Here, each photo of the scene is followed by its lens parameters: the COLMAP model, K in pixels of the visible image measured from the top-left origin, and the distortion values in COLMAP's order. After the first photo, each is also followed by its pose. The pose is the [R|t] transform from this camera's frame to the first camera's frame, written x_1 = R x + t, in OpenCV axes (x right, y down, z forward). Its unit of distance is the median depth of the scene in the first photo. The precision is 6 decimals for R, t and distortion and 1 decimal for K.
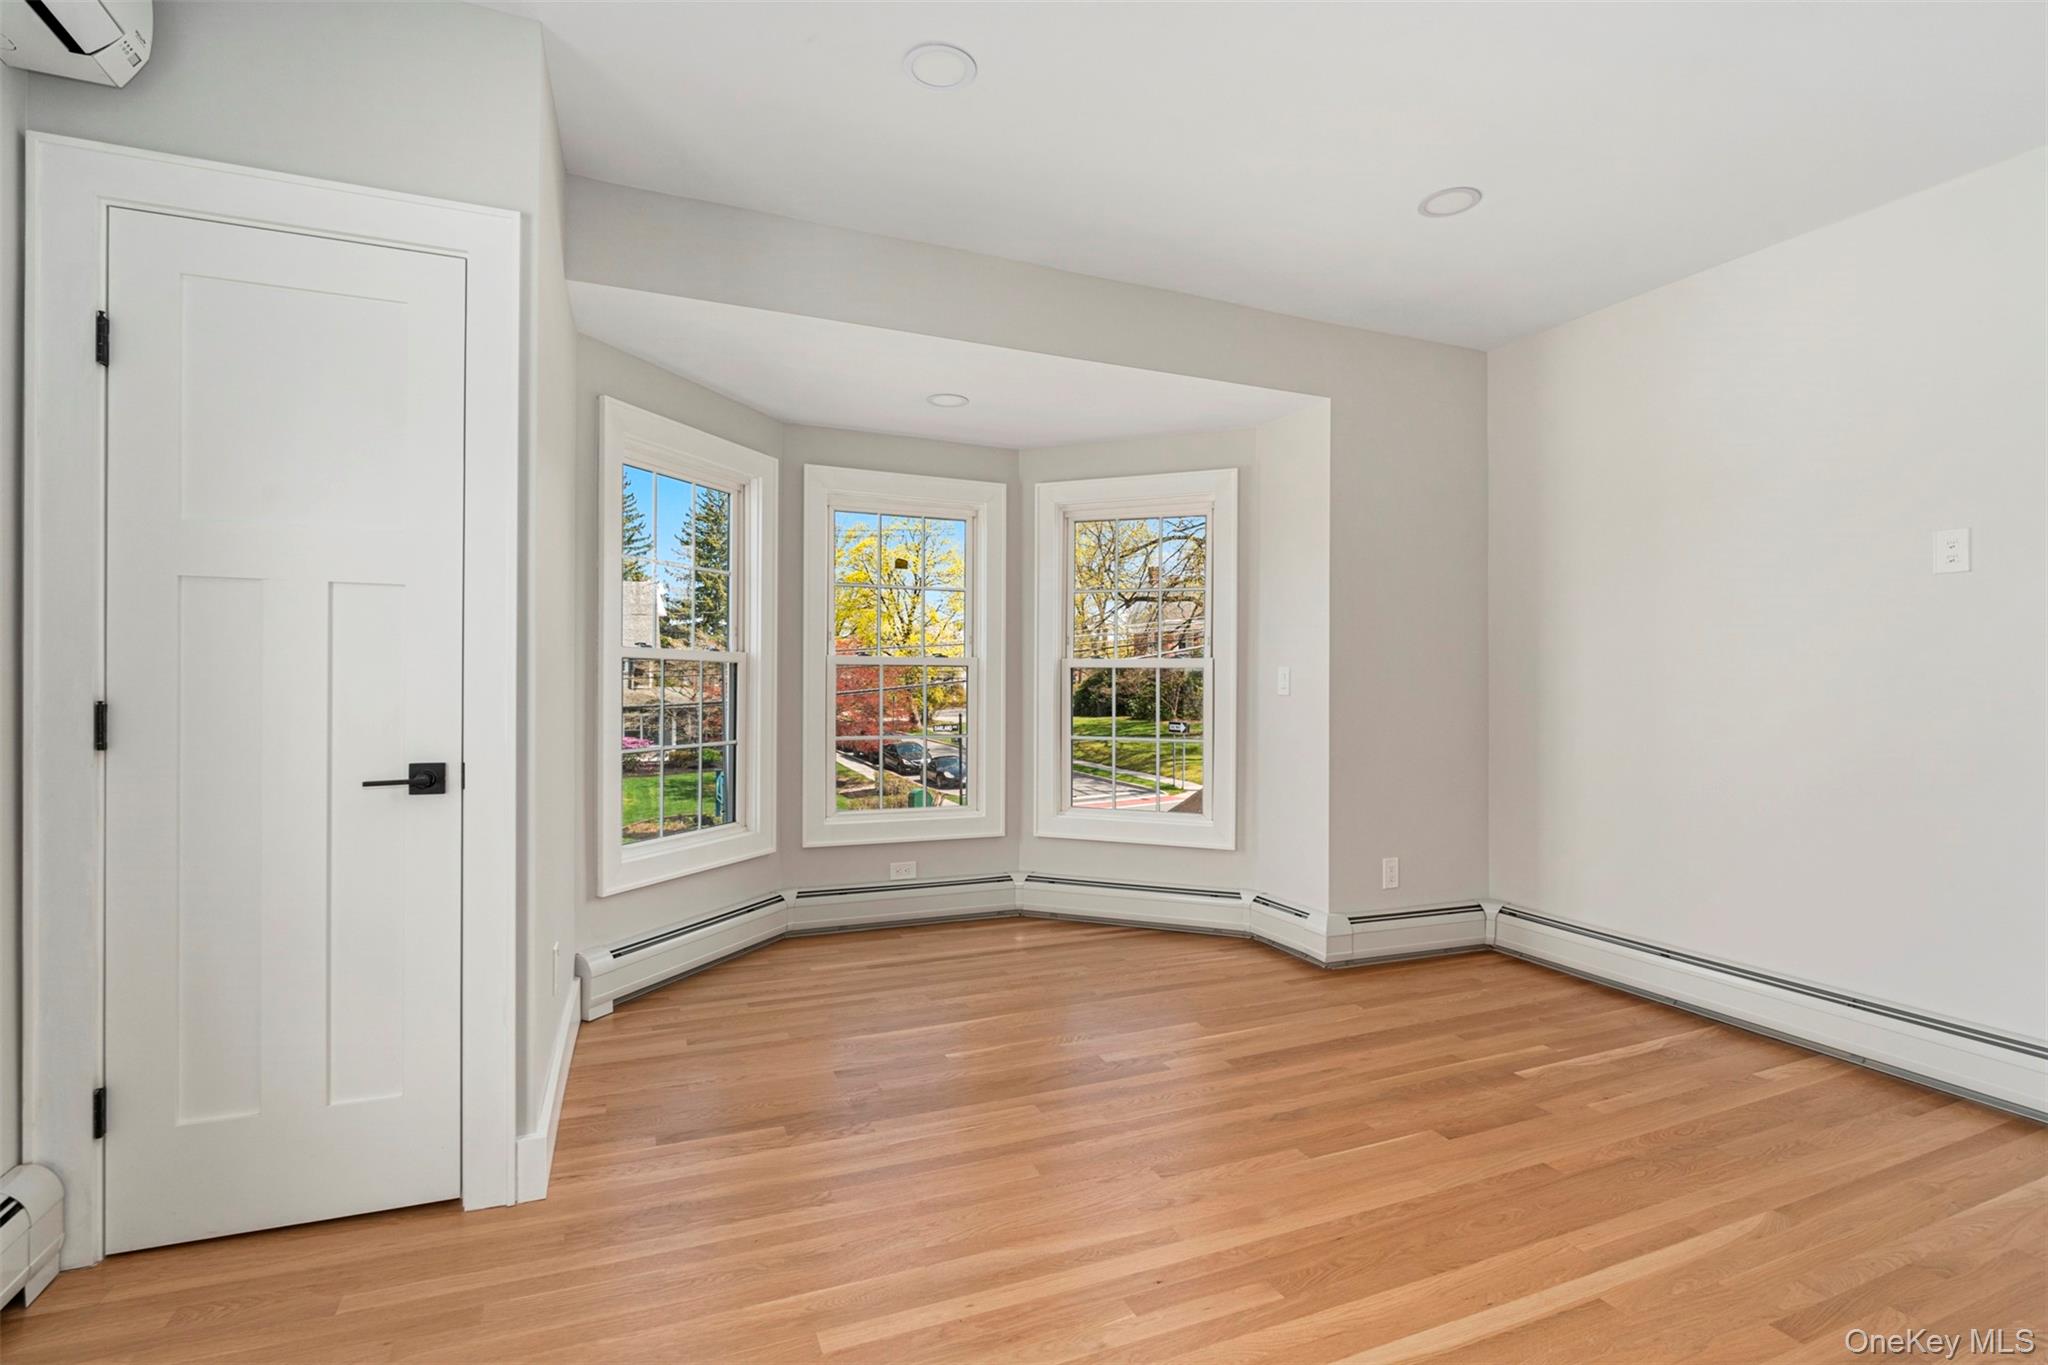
lens RADIAL K [[934.7, 0, 1015.1], [0, 934.7, 683.8], [0, 0, 1]] dist [-0.005642, 0.000703]
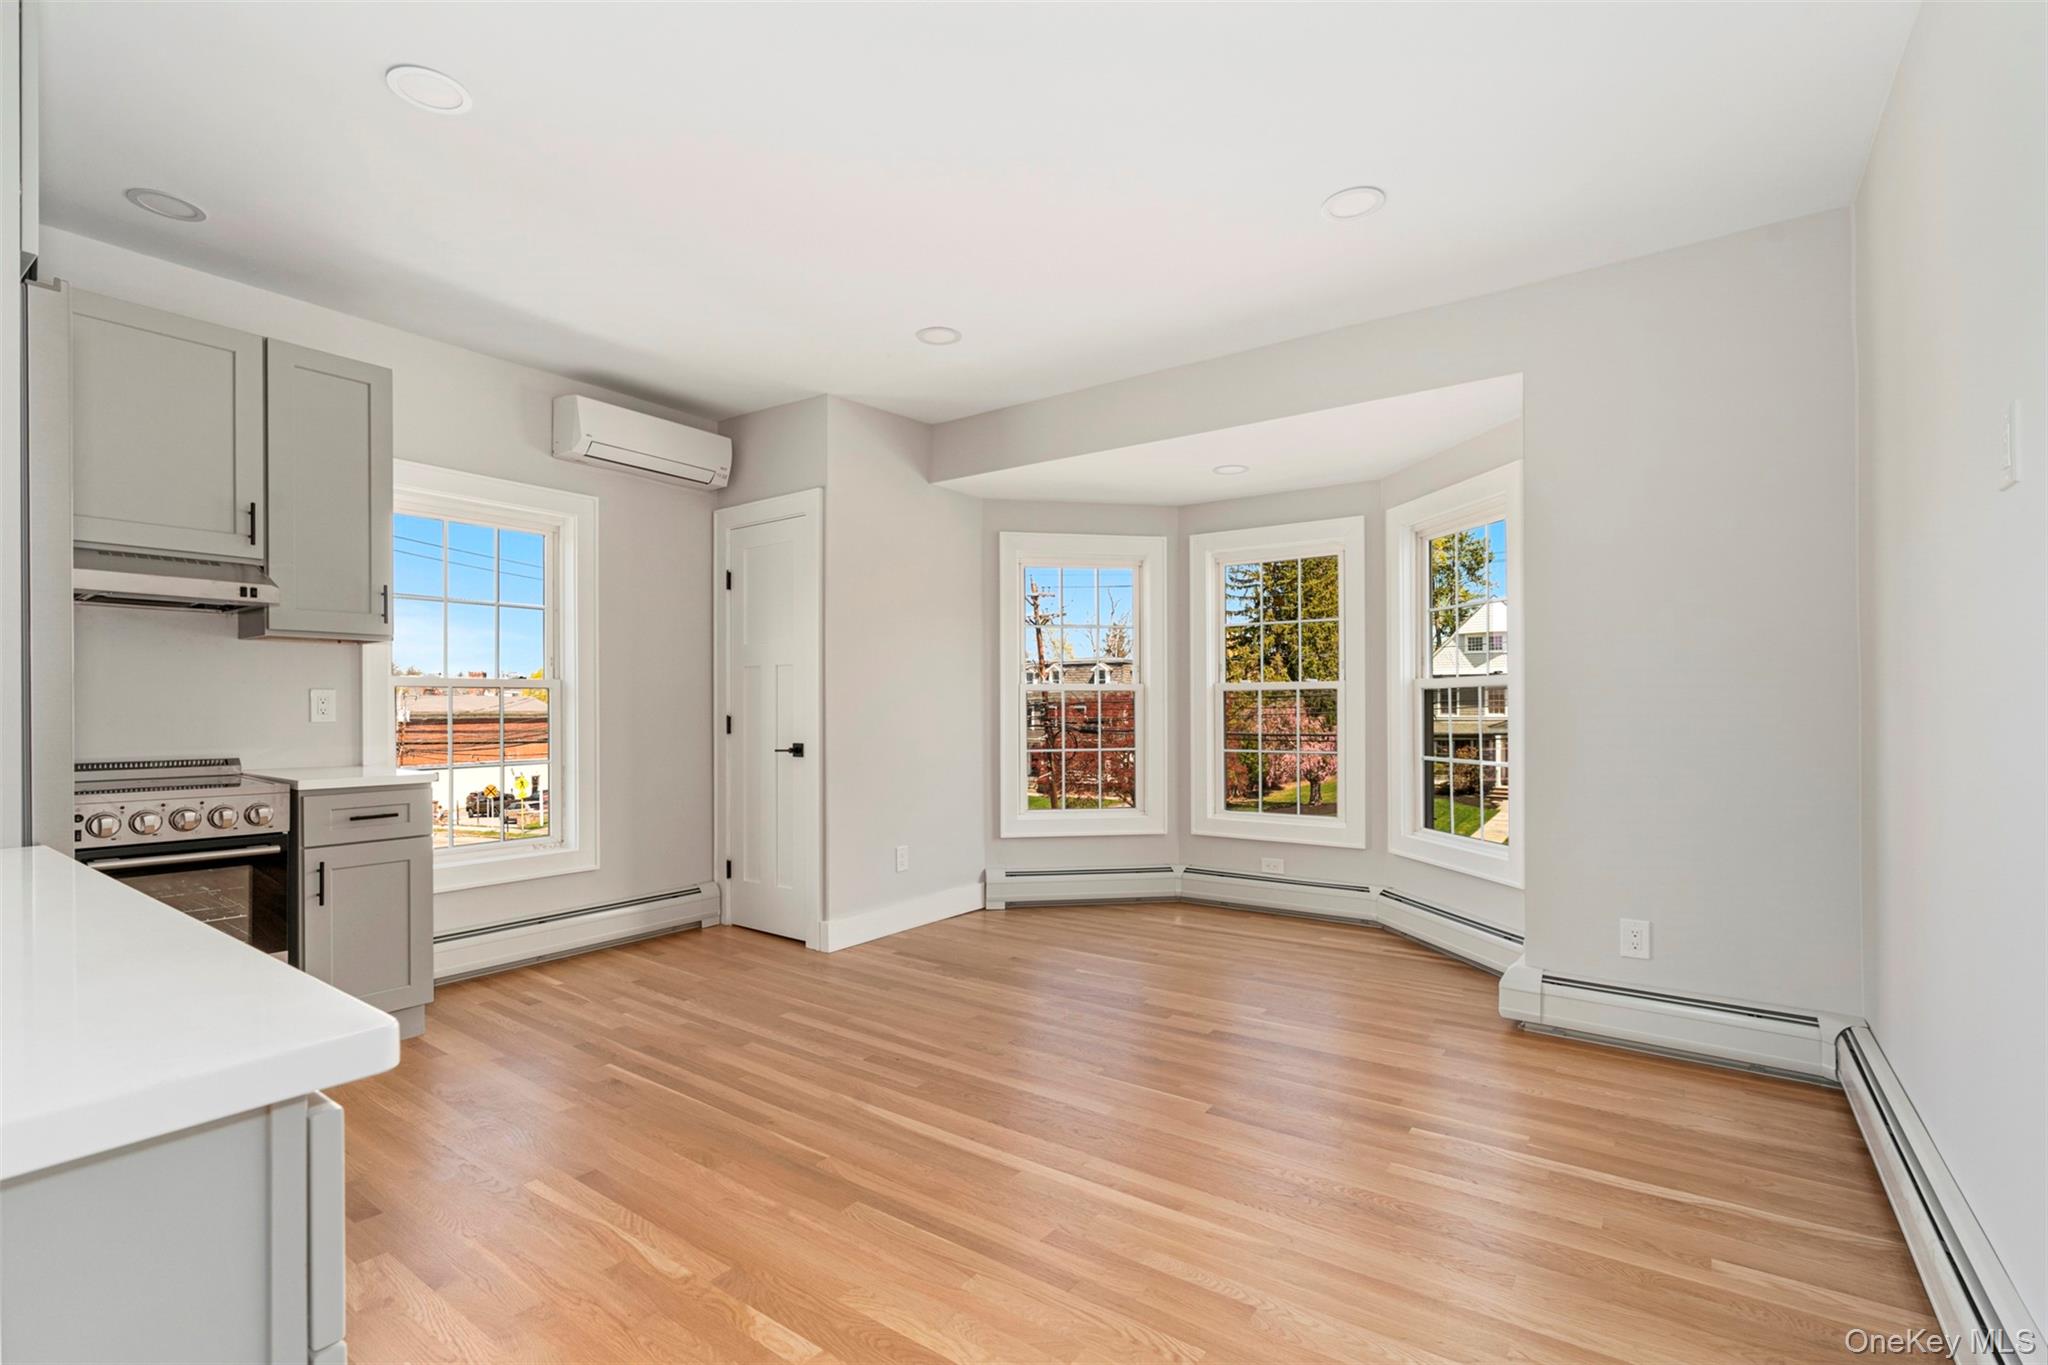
lens RADIAL K [[921.4, 0, 1016.4], [0, 921.4, 689.2], [0, 0, 1]] dist [-0.001630, 0.000968]
pose [[0.523200, -0.025939, -0.851815, 0.994369], [0.008439, 0.999645, -0.025258, 0.009208], [0.852168, 0.006026, 0.523234, 0.179329]]
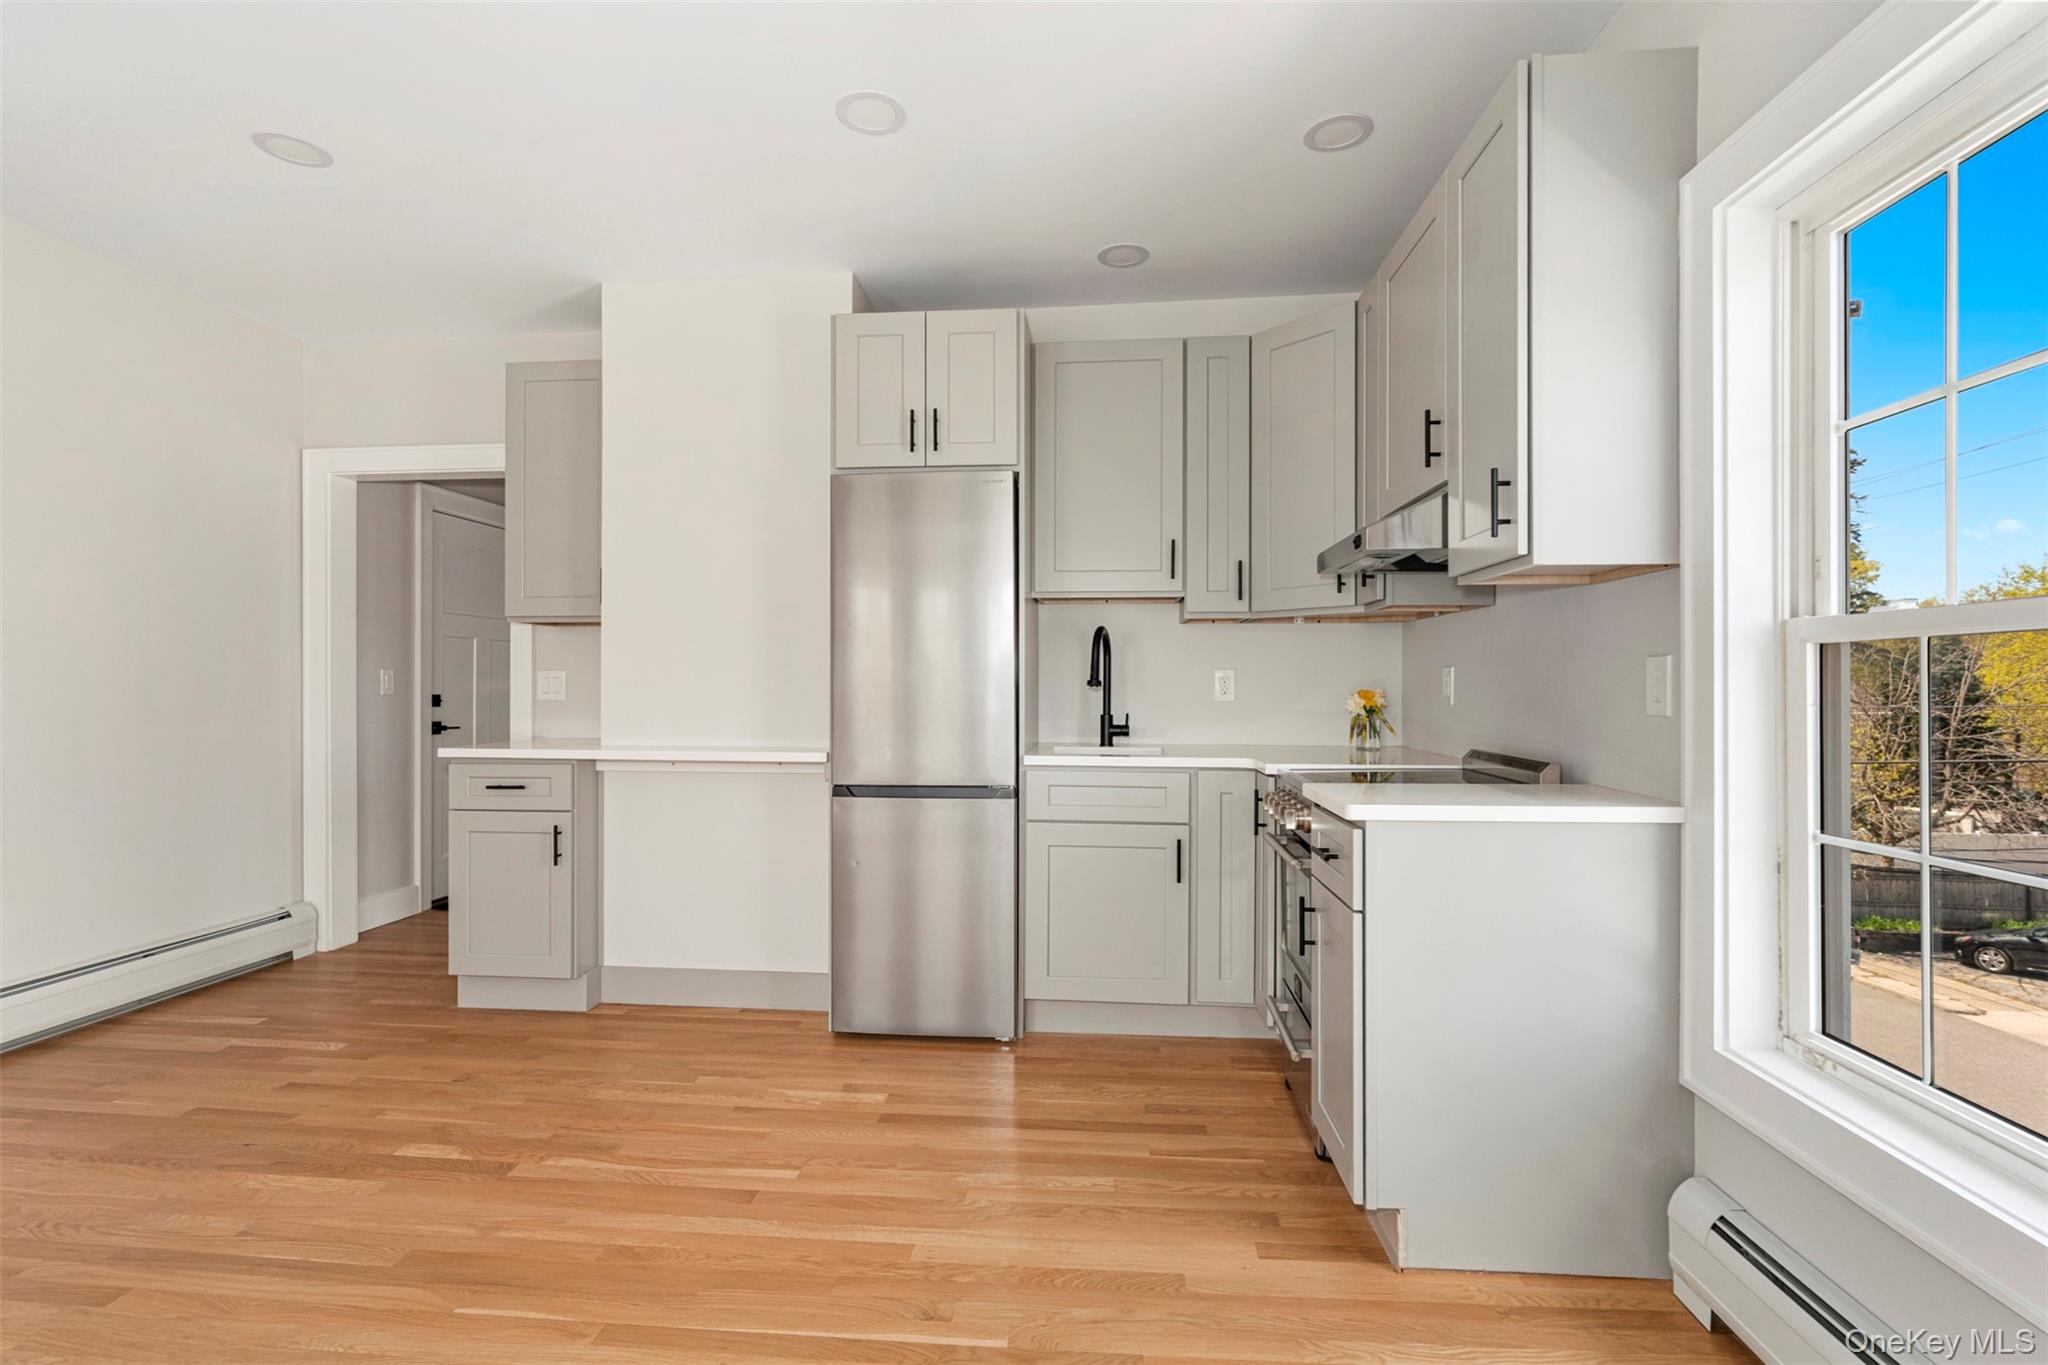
lens RADIAL K [[934.7, 0, 1015.1], [0, 934.7, 683.8], [0, 0, 1]] dist [-0.005642, 0.000703]
pose [[-0.884775, -0.009504, 0.465922, -0.294025], [-0.011127, 0.999938, -0.000734, -0.001923], [-0.465886, -0.005834, -0.884826, 0.784849]]
